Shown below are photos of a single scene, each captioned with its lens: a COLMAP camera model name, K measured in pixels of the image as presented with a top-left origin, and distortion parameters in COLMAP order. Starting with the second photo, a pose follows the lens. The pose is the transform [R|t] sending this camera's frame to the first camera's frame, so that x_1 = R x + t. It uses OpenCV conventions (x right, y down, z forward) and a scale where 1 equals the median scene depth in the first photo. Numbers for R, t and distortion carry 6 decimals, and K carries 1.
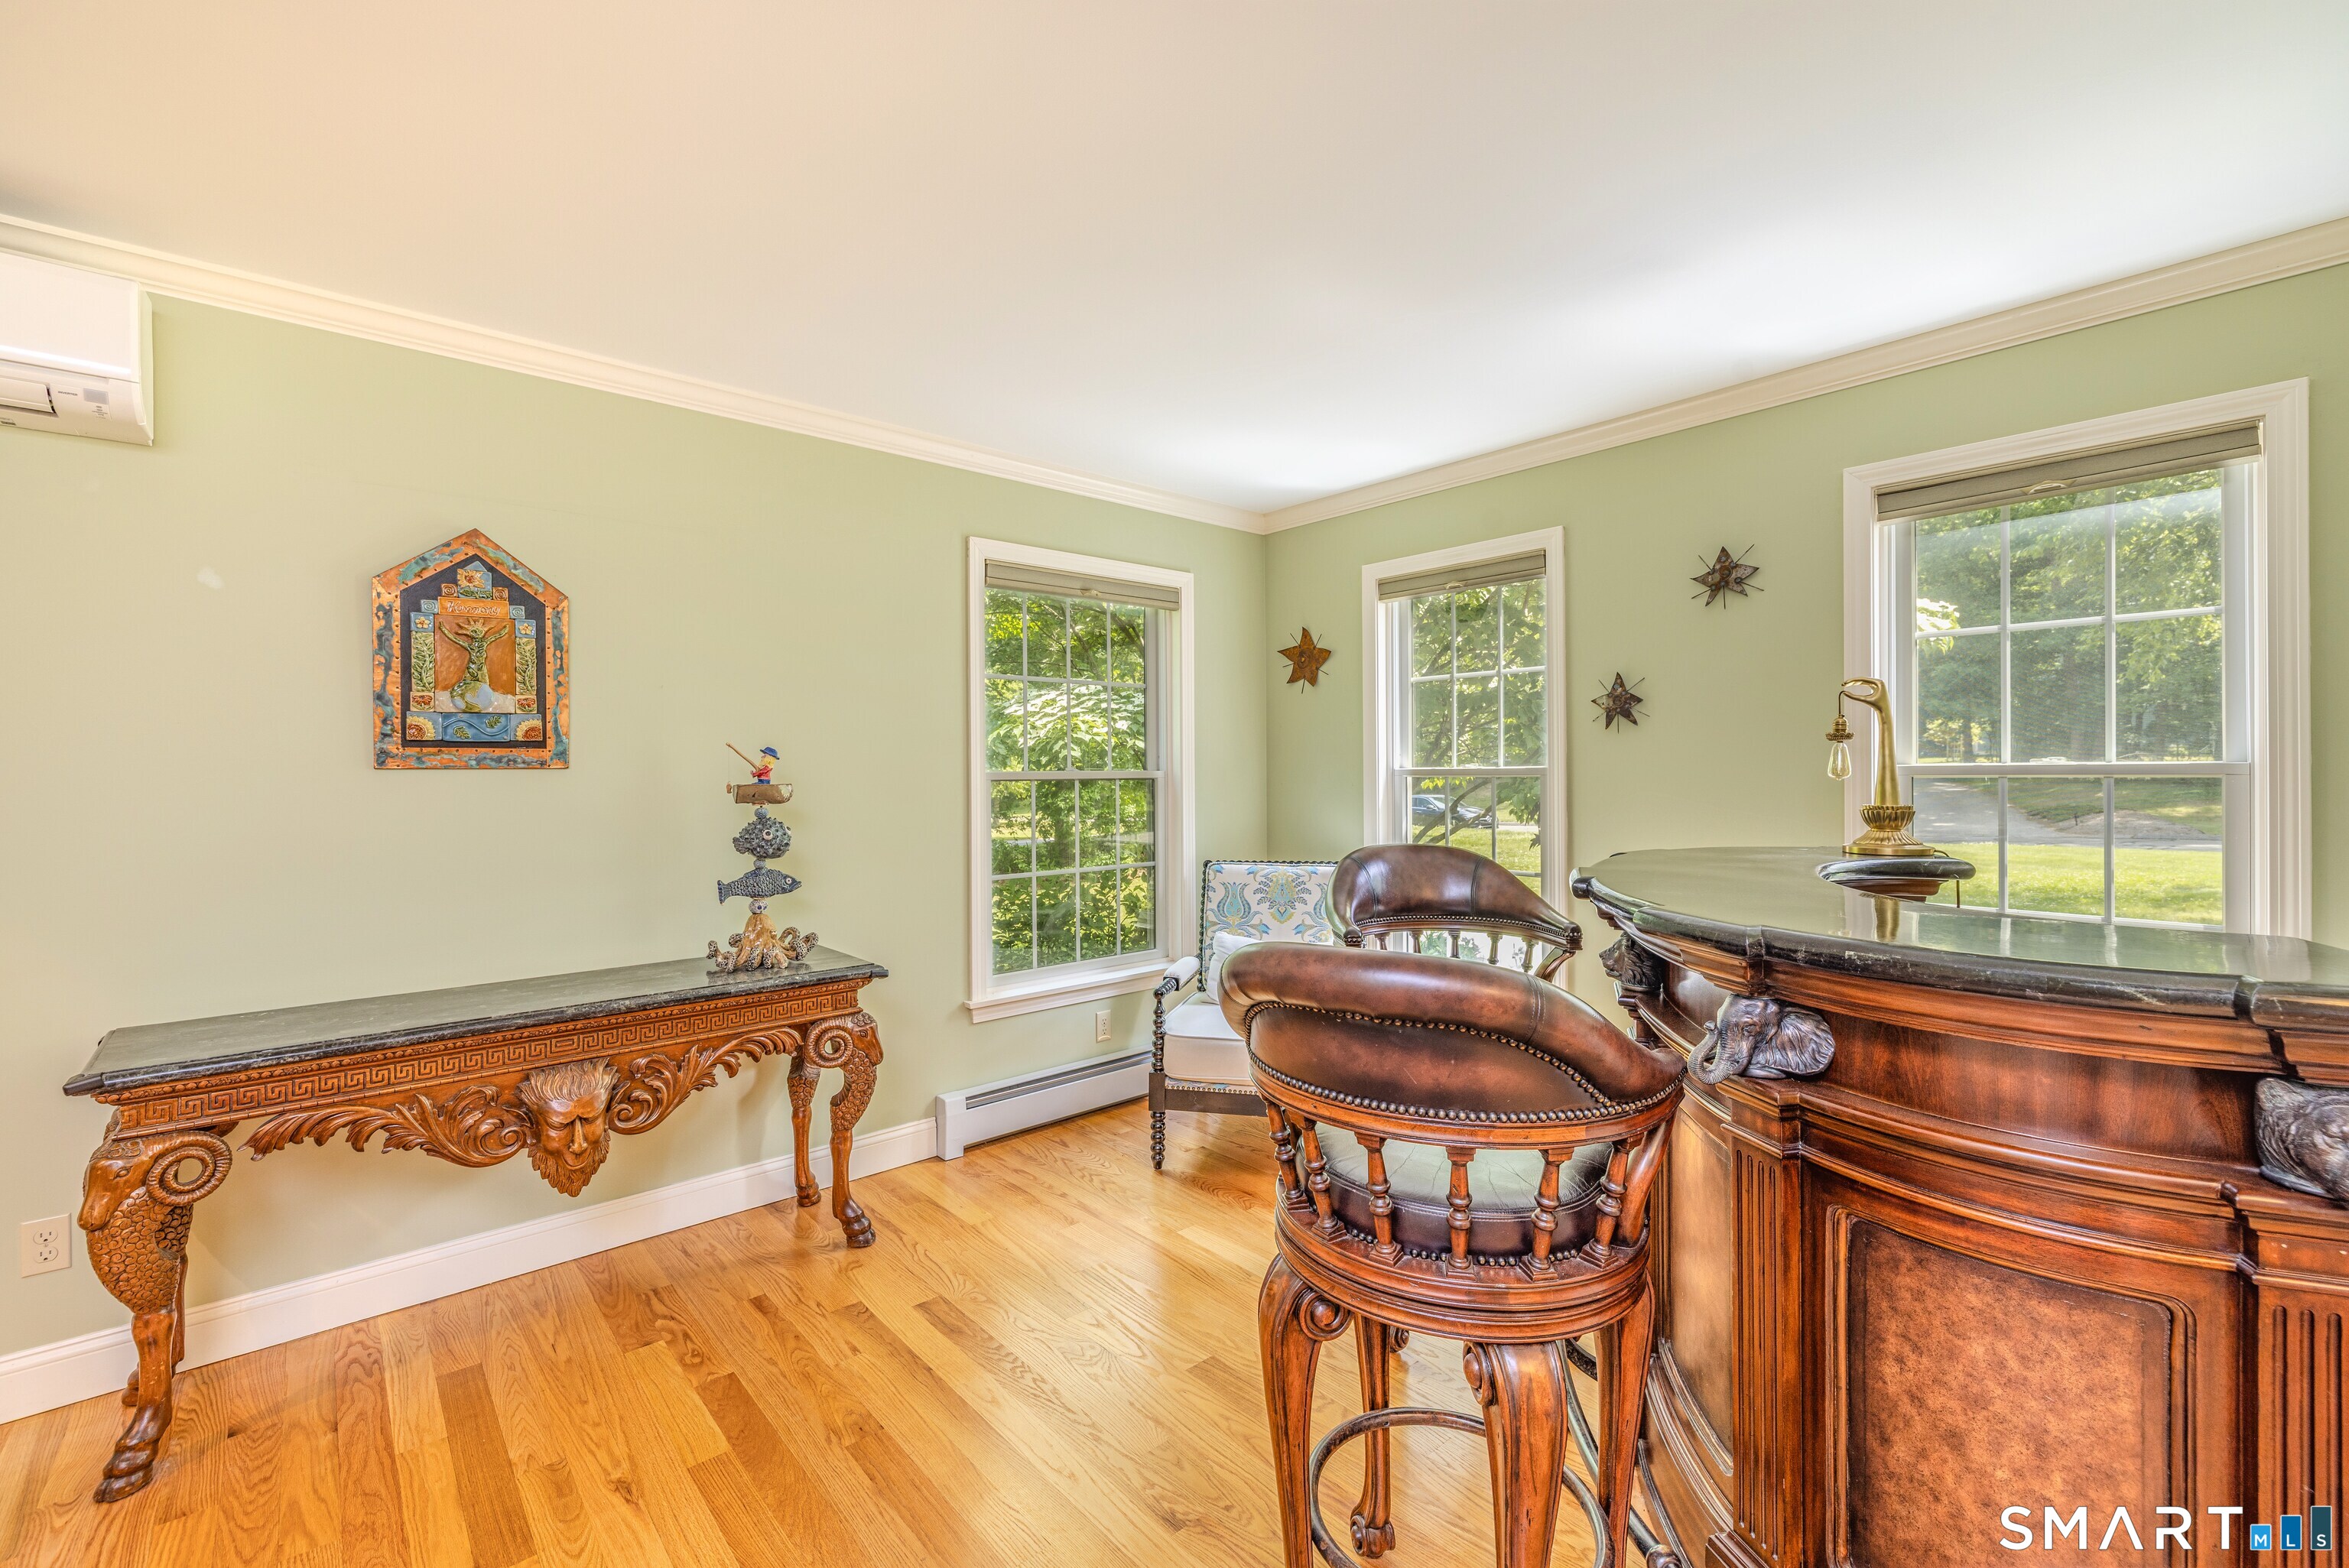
lens RADIAL K [[1009.9, 0, 1142.6], [0, 1009.9, 761.9], [0, 0, 1]] dist [0.001584, 0.000184]
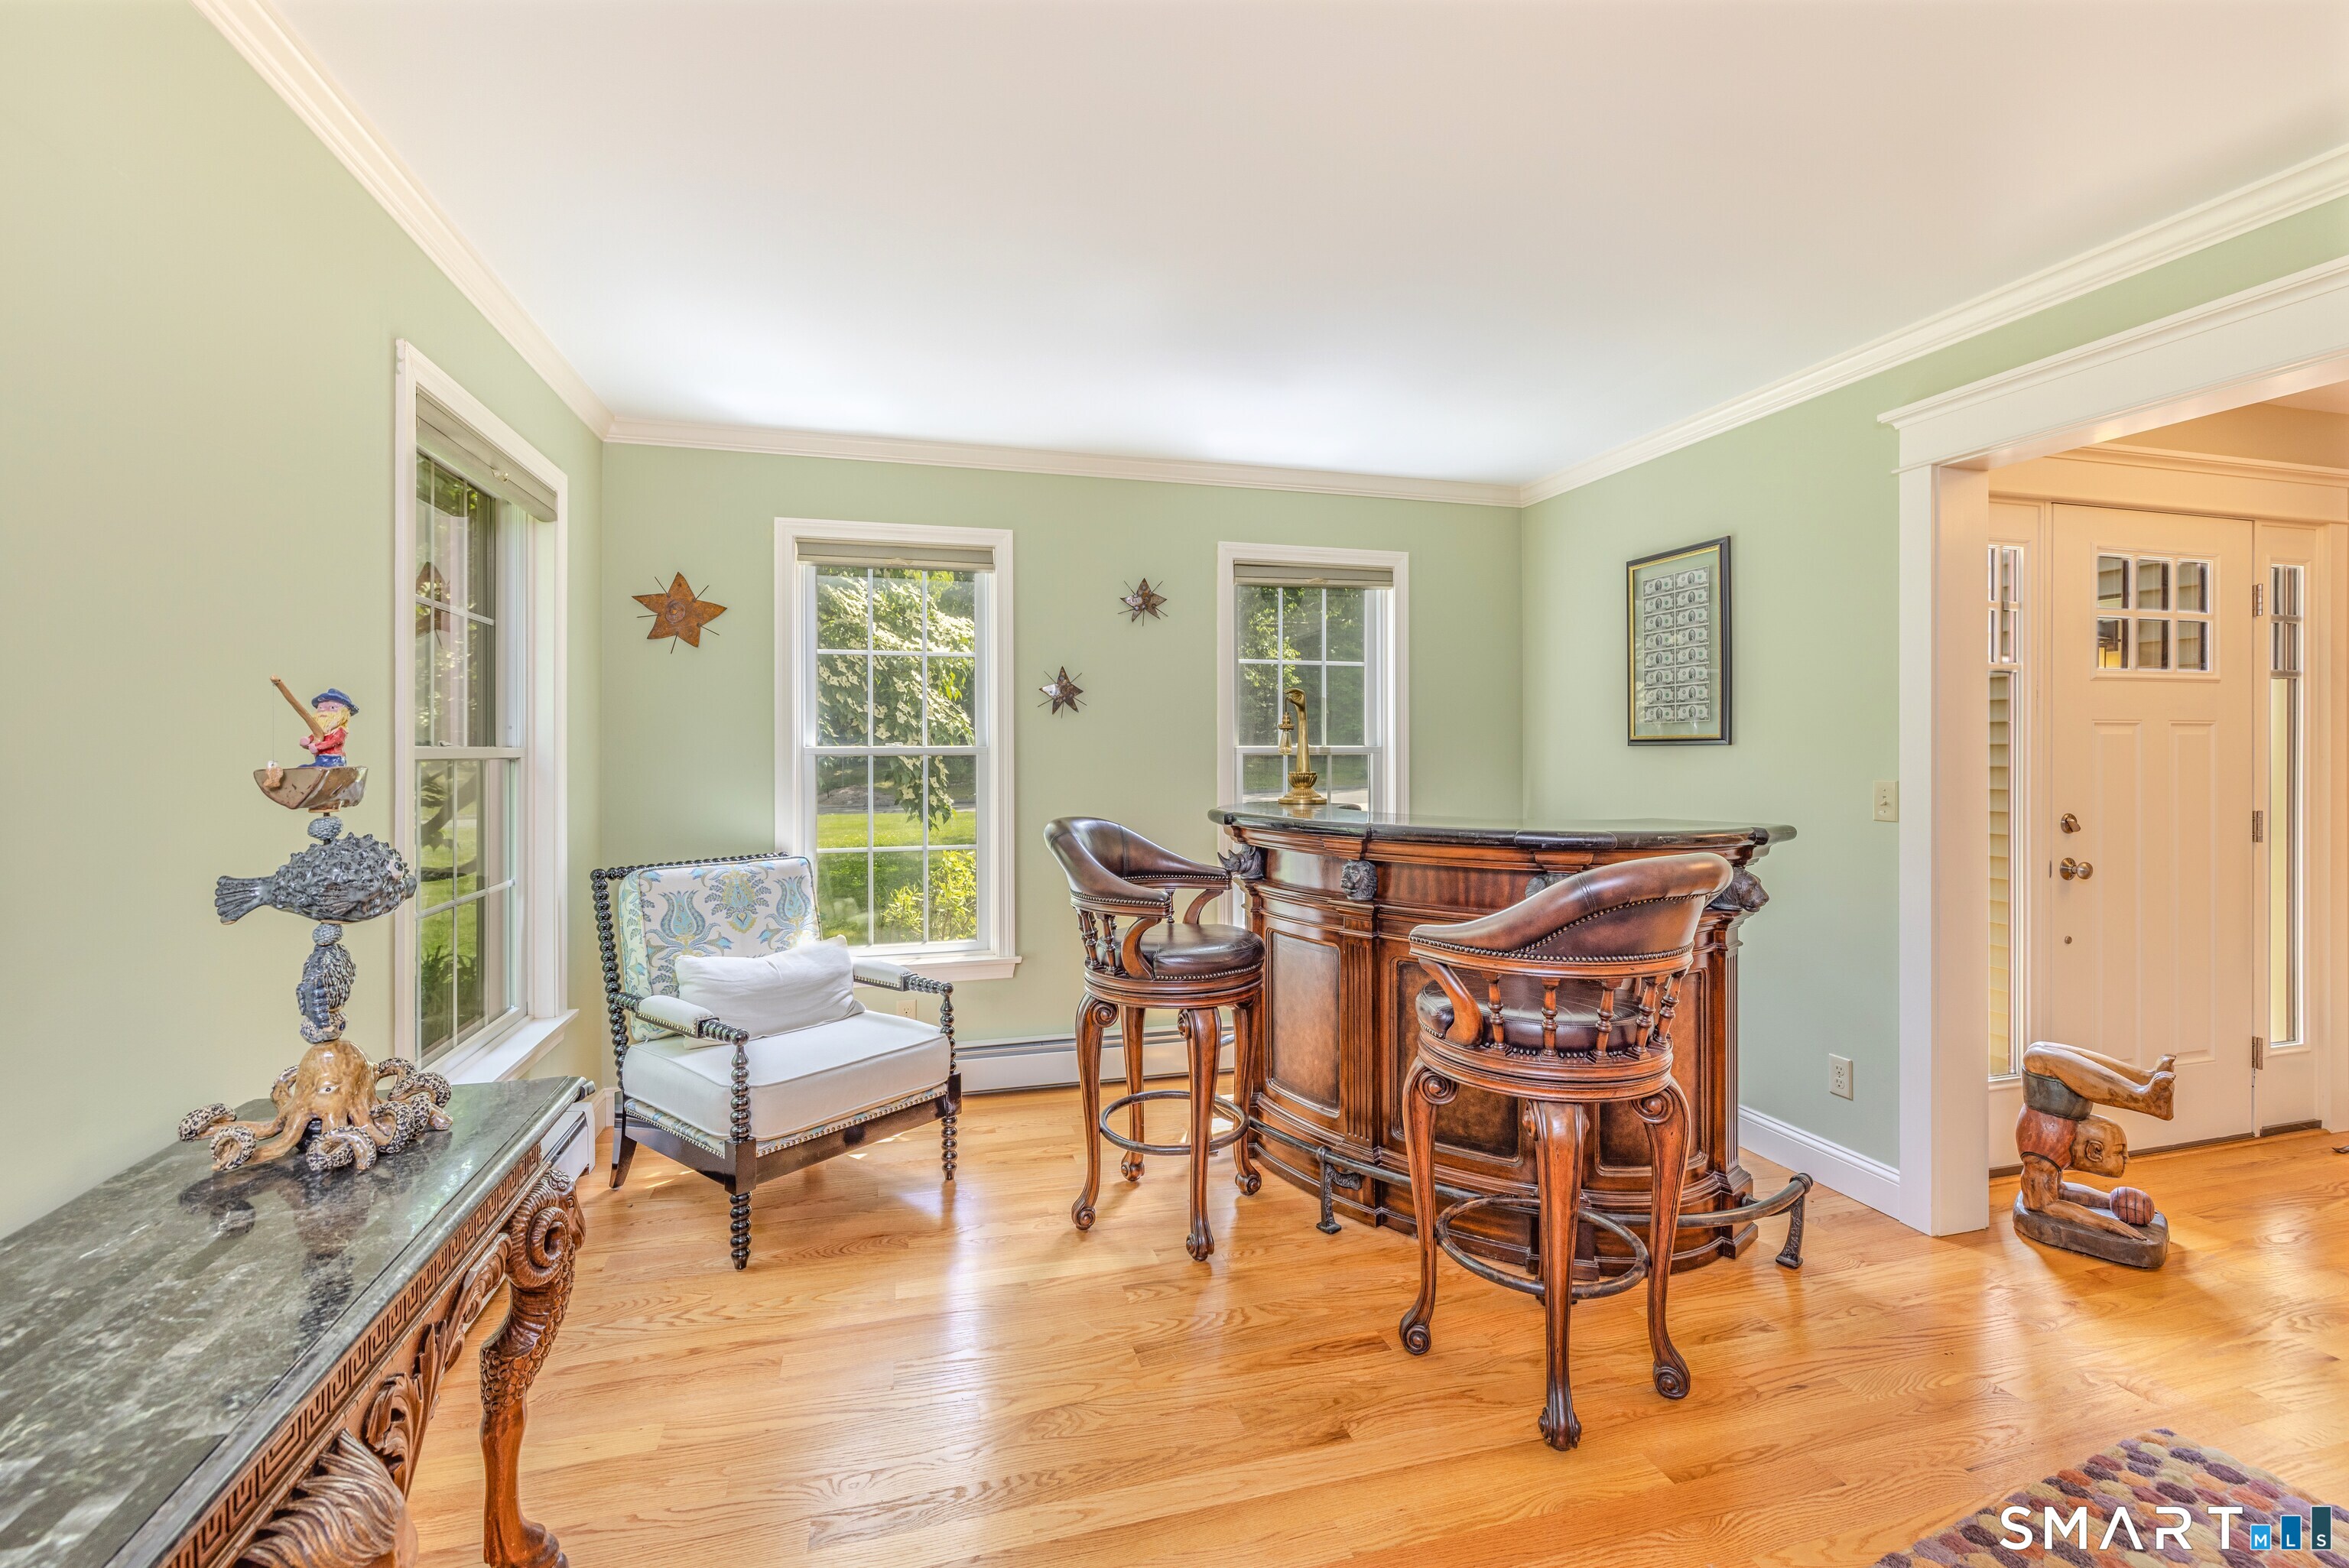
lens RADIAL K [[1032.0, 0, 1173.3], [0, 1032.0, 747.5], [0, 0, 1]] dist [-0.000964, -0.000247]
pose [[0.413526, 0.007278, 0.910463, -0.490095], [-0.009669, 0.999947, -0.003602, 0.007669], [-0.910441, -0.007314, 0.413574, 0.332267]]
